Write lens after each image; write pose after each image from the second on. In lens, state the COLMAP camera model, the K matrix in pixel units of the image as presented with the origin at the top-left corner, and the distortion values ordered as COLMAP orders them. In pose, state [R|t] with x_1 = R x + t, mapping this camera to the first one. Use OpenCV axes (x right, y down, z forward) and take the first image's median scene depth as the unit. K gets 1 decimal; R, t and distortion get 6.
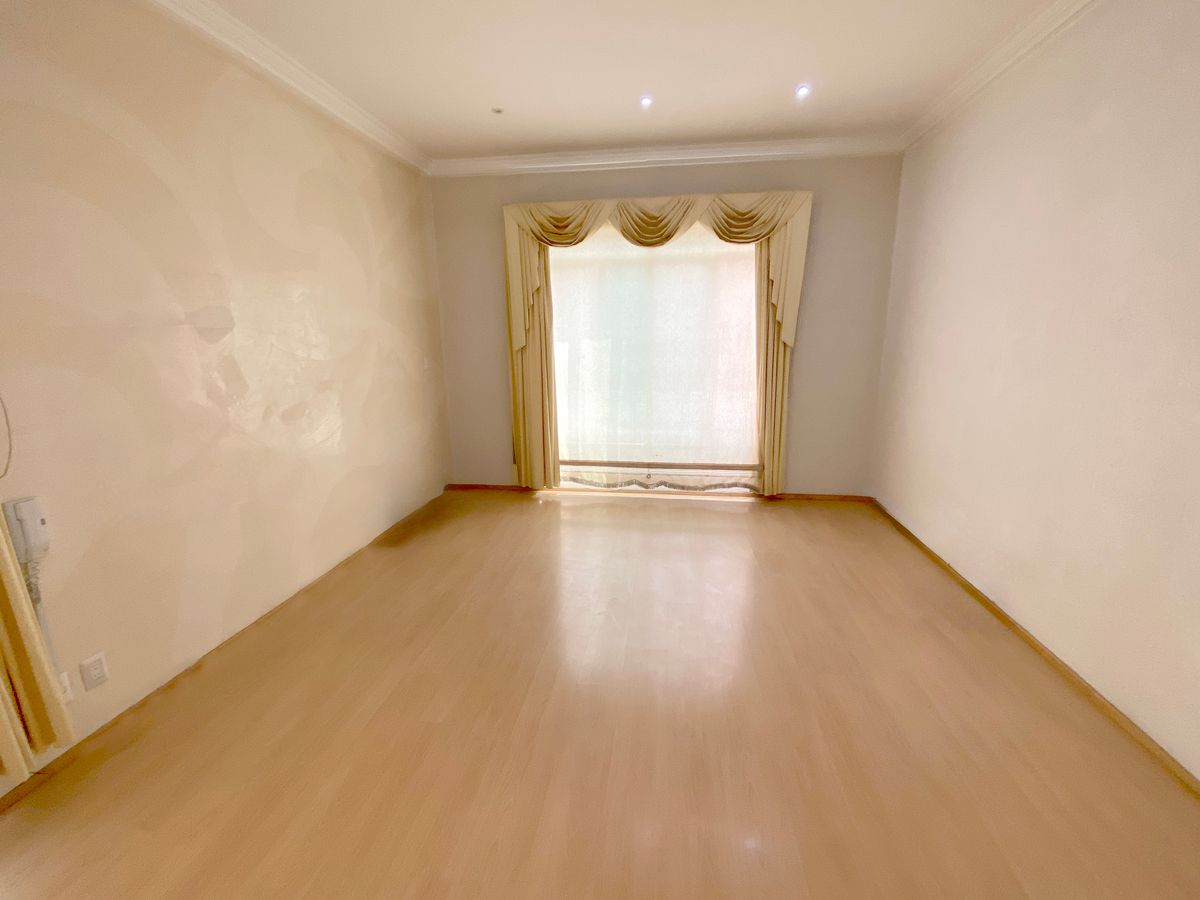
lens RADIAL K [[495.0, 0, 592.4], [0, 495.0, 449.0], [0, 0, 1]] dist [0.027939, -0.023573]
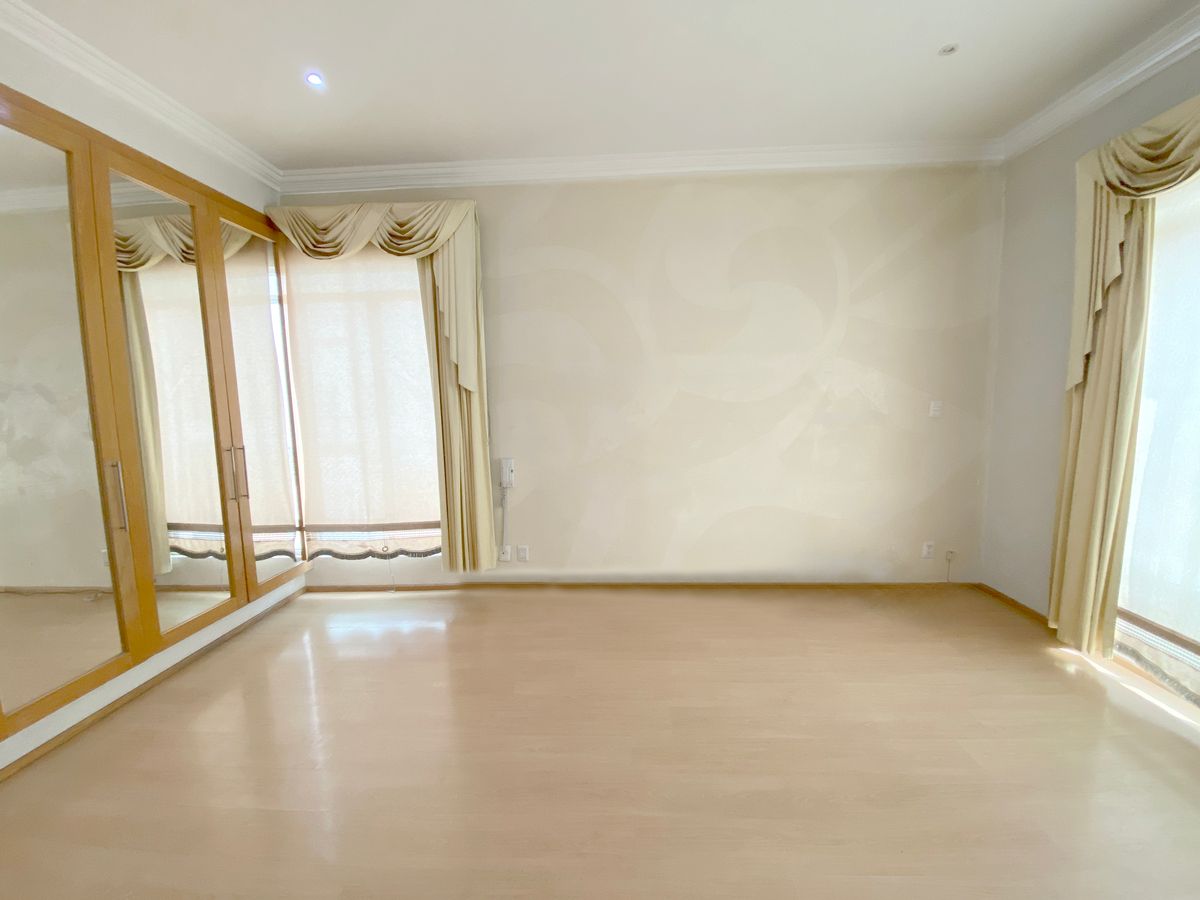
lens RADIAL K [[495.0, 0, 592.4], [0, 495.0, 449.0], [0, 0, 1]] dist [0.027939, -0.023573]
pose [[0.100561, 0.111689, -0.988642, 1.148562], [-0.203426, 0.974995, 0.089455, -0.228413], [0.973912, 0.192120, 0.120766, 1.238020]]
